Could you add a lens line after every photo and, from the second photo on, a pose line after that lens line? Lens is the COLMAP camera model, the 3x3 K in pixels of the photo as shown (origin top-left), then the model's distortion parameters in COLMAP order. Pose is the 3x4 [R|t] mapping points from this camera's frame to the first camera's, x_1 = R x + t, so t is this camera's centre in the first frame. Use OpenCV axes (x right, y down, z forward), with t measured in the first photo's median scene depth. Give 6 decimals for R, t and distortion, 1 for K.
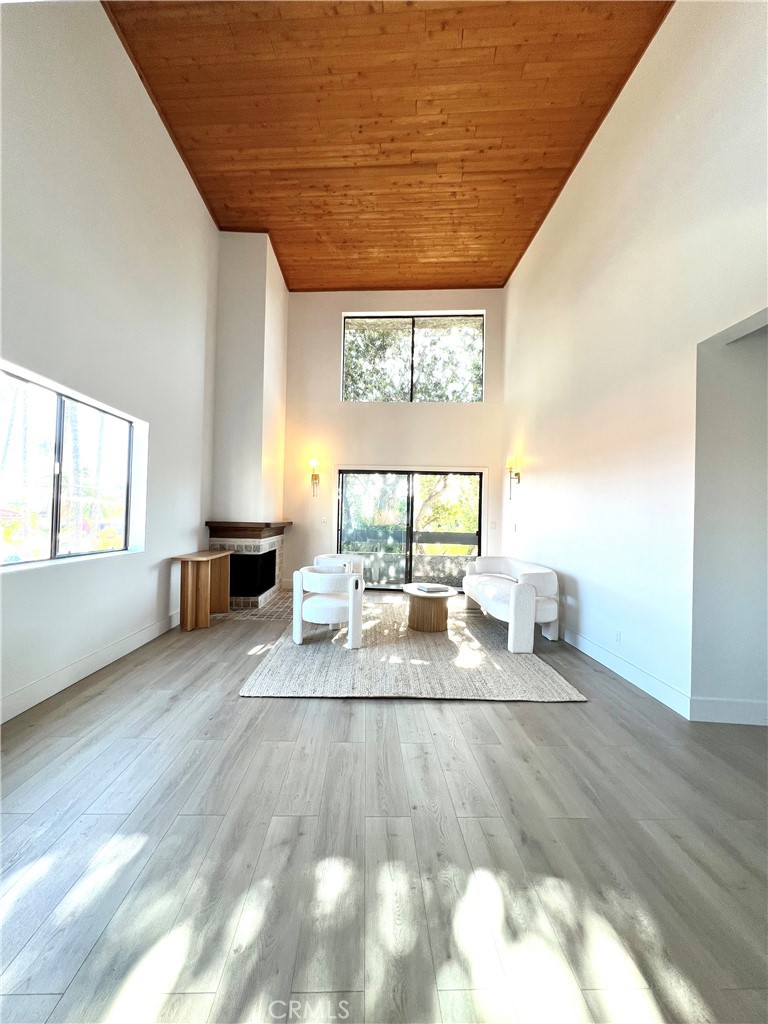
lens RADIAL K [[409.9, 0, 384.0], [0, 409.9, 512.0], [0, 0, 1]] dist [-0.003152, -0.000167]
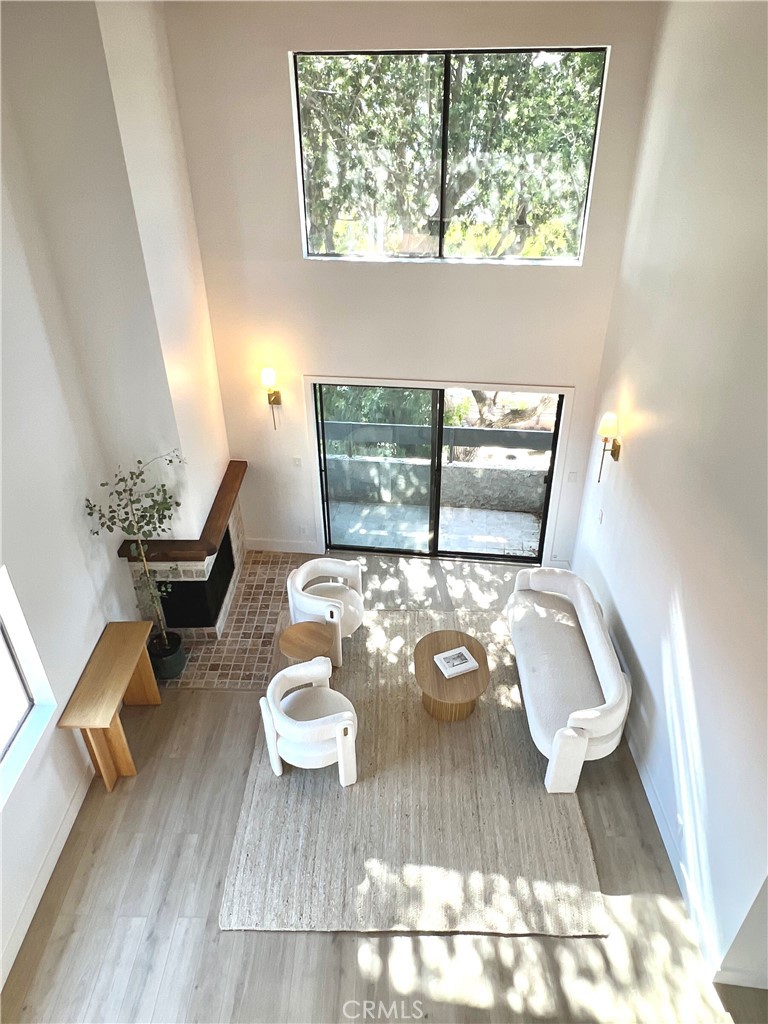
lens RADIAL K [[698.5, 0, 384.0], [0, 698.5, 512.0], [0, 0, 1]] dist [-0.000479, -0.002090]
pose [[0.998321, -0.005304, -0.057680, 0.079390], [0.035160, 0.846844, 0.530677, -0.842246], [0.046031, -0.531814, 0.845609, 0.139659]]
